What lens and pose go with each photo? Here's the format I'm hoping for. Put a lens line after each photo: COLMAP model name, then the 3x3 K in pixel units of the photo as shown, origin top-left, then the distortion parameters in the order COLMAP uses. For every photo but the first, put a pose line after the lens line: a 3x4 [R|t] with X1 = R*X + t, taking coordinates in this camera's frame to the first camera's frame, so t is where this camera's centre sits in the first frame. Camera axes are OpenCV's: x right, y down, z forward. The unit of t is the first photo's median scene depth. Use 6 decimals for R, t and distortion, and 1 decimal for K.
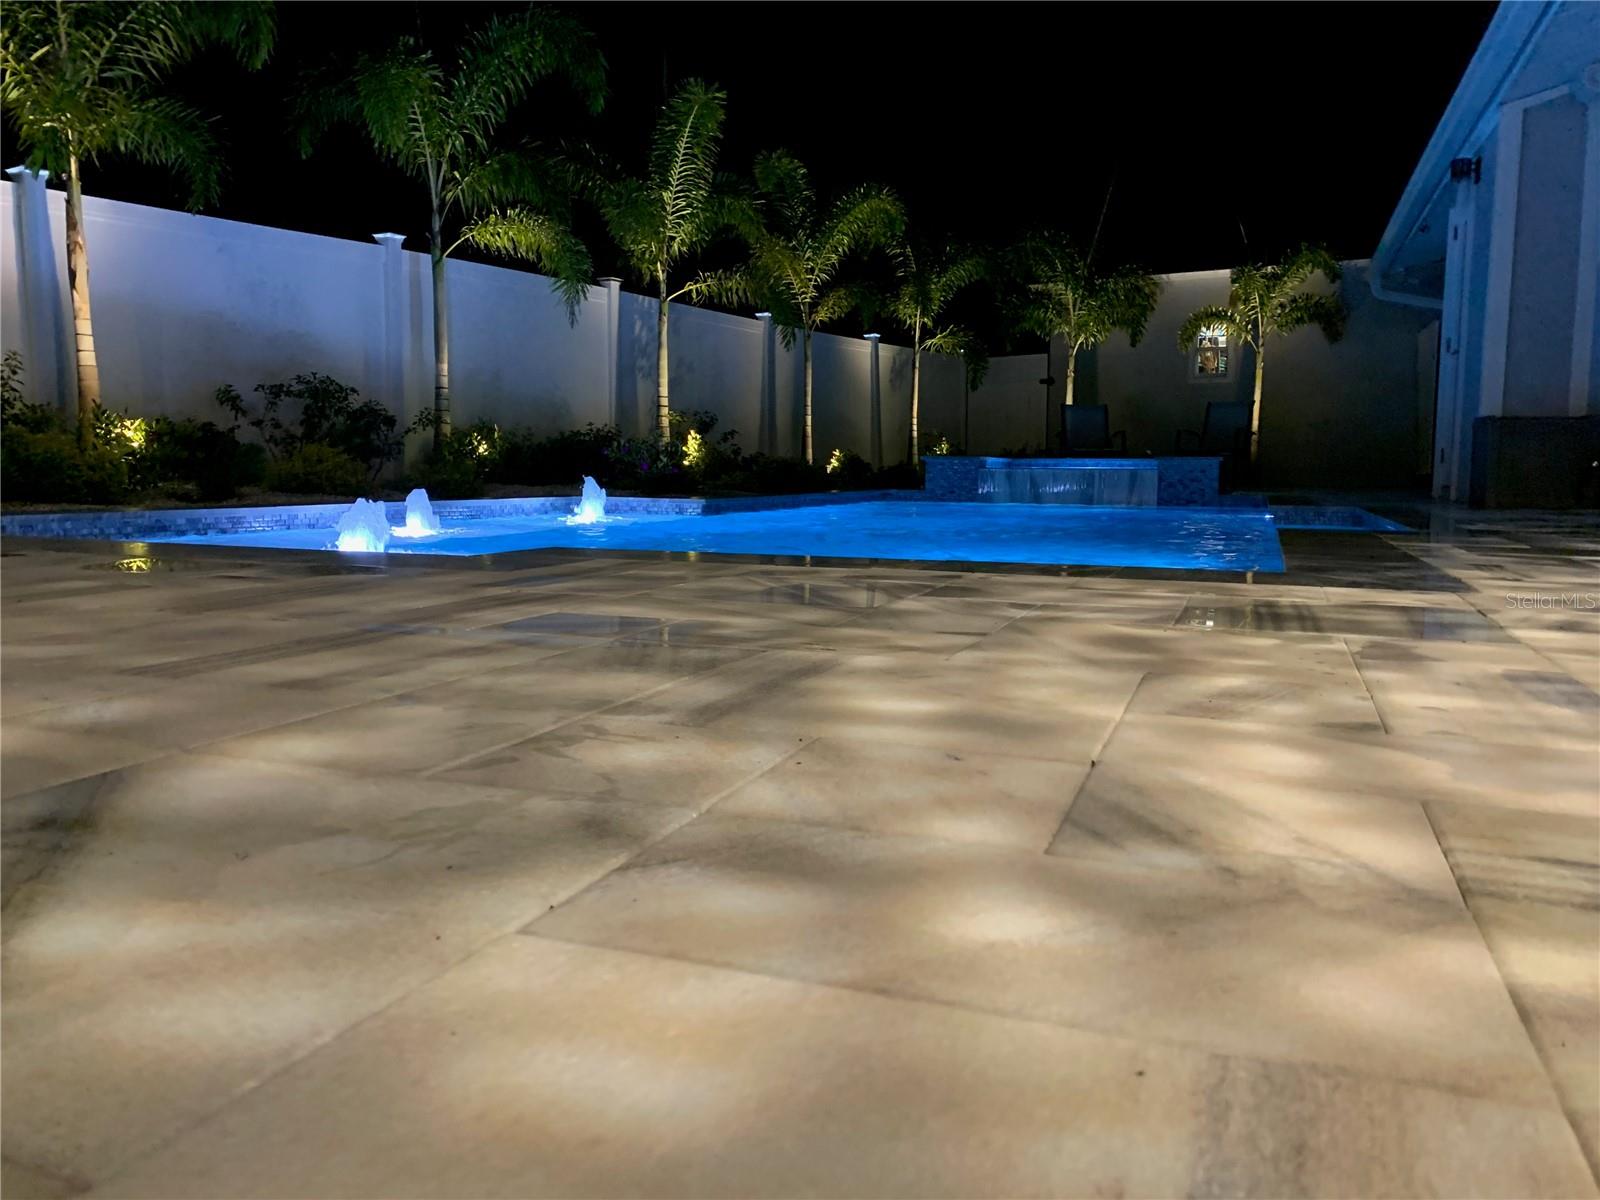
lens RADIAL K [[1213.4, 0, 788.8], [0, 1213.4, 592.9], [0, 0, 1]] dist [0.130789, -0.209792]
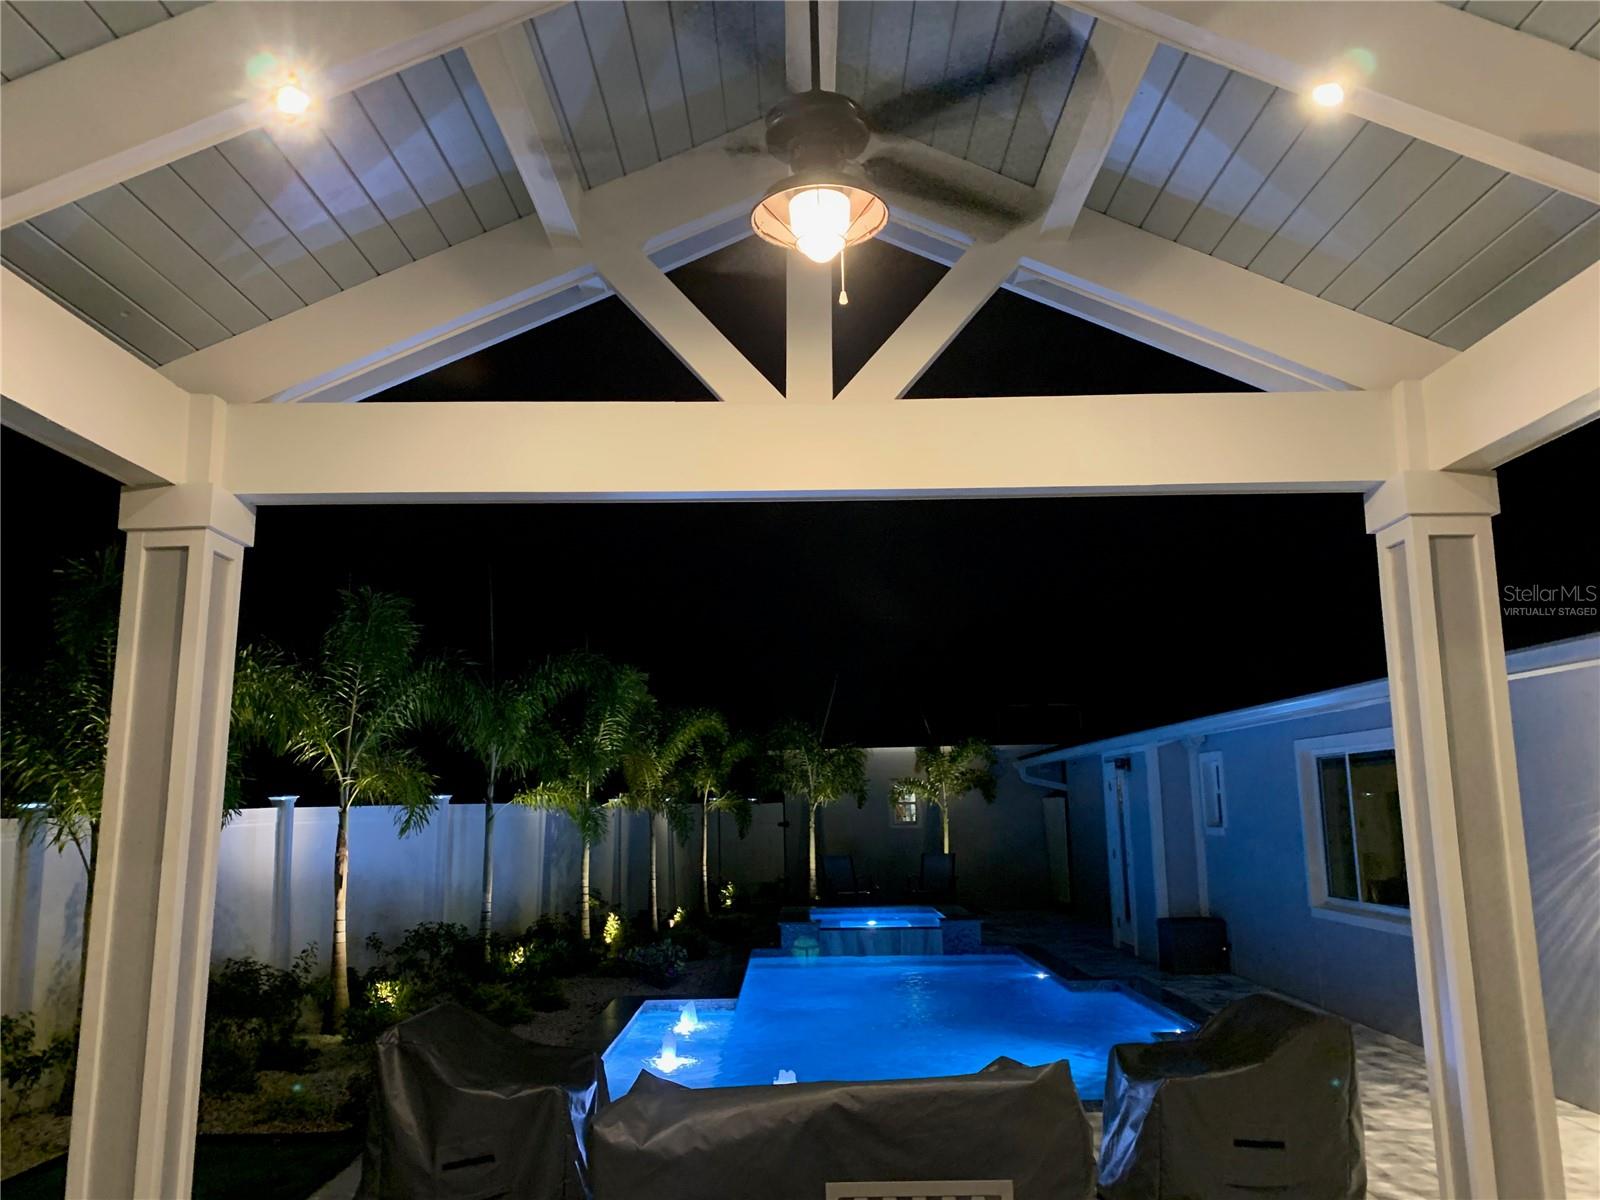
lens RADIAL K [[1223.2, 0, 803.8], [0, 1223.2, 584.0], [0, 0, 1]] dist [0.063618, -0.082563]
pose [[0.935370, 0.038684, 0.351549, -0.269497], [0.063766, 0.959264, -0.275219, -0.070851], [-0.347875, 0.279849, 0.894800, -0.260188]]
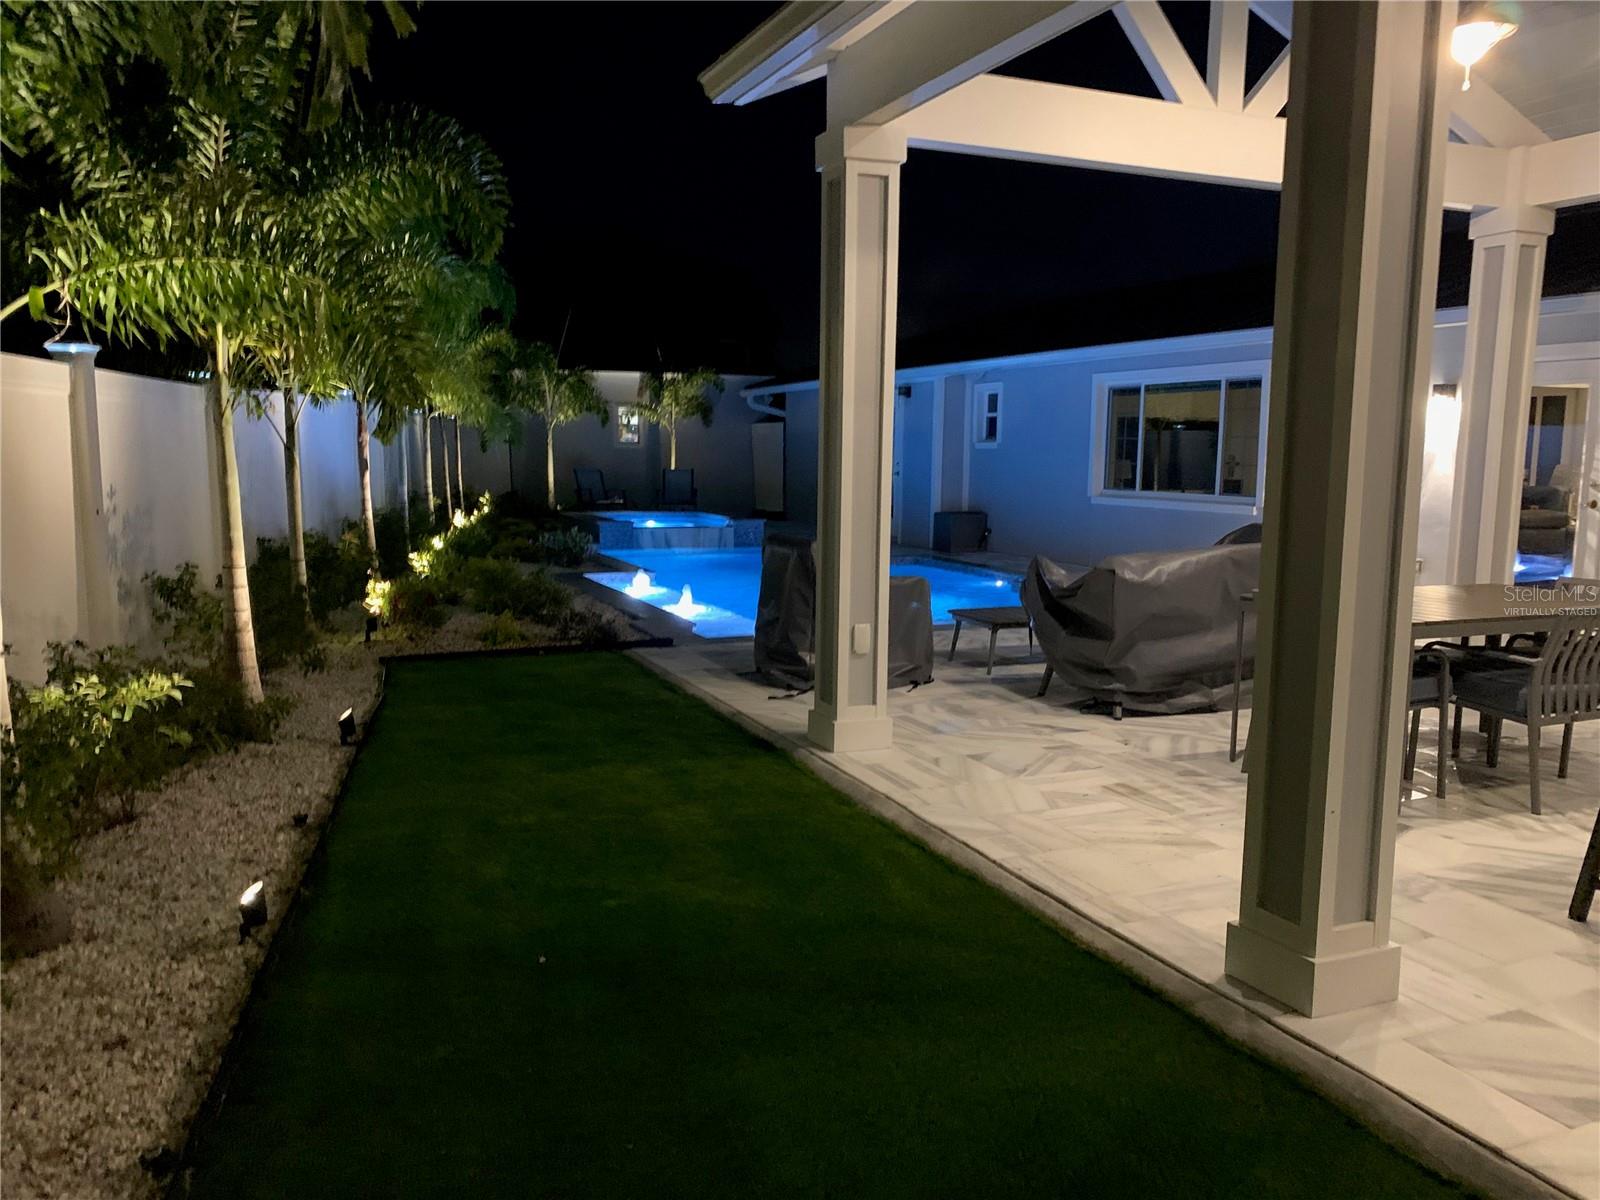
lens RADIAL K [[1221.8, 0, 800.0], [0, 1221.8, 600.0], [0, 0, 1]] dist [0.063370, -0.077057]
pose [[0.731496, -0.089220, 0.675984, -0.561545], [0.072946, 0.995952, 0.052514, -0.056348], [-0.677933, 0.010896, 0.735043, -0.230129]]
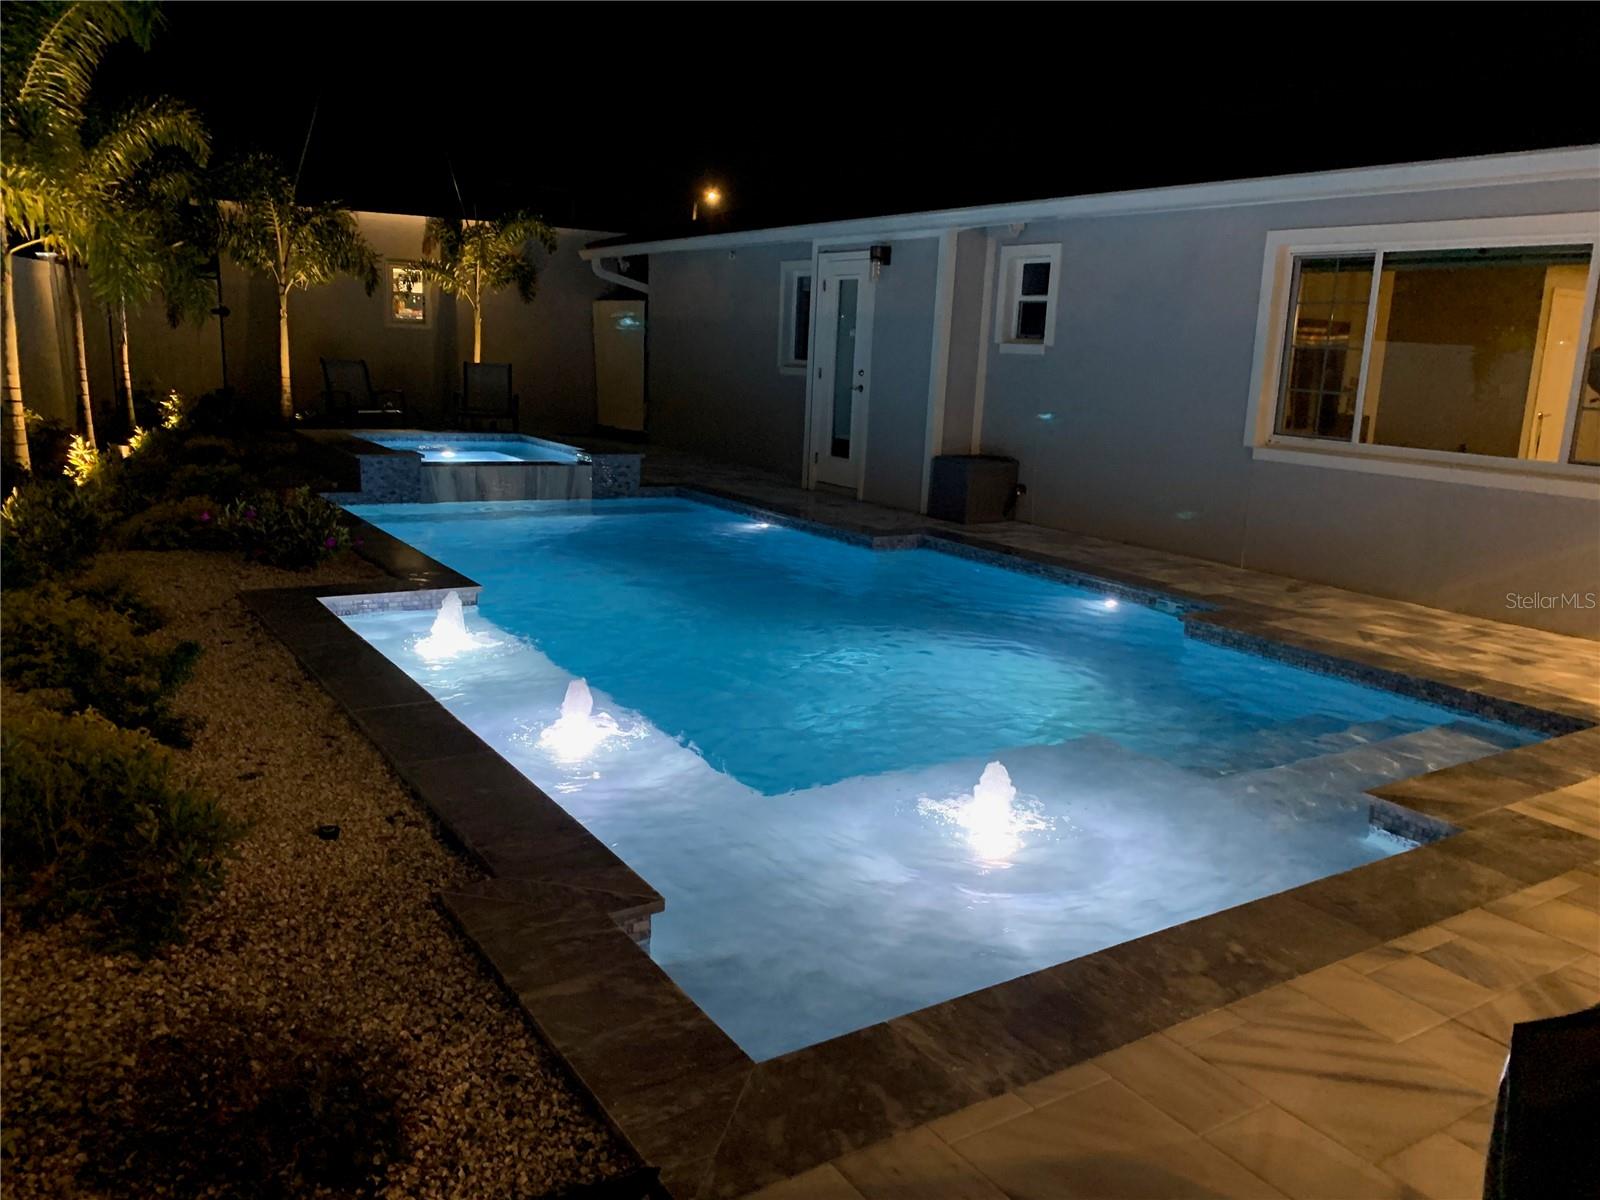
lens RADIAL K [[1248.3, 0, 819.4], [0, 1248.3, 589.9], [0, 0, 1]] dist [0.009550, -0.003131]
pose [[0.601057, -0.136658, 0.787436, -0.312809], [0.046077, 0.989559, 0.136565, -0.091632], [-0.797877, -0.045801, 0.601078, 0.127031]]
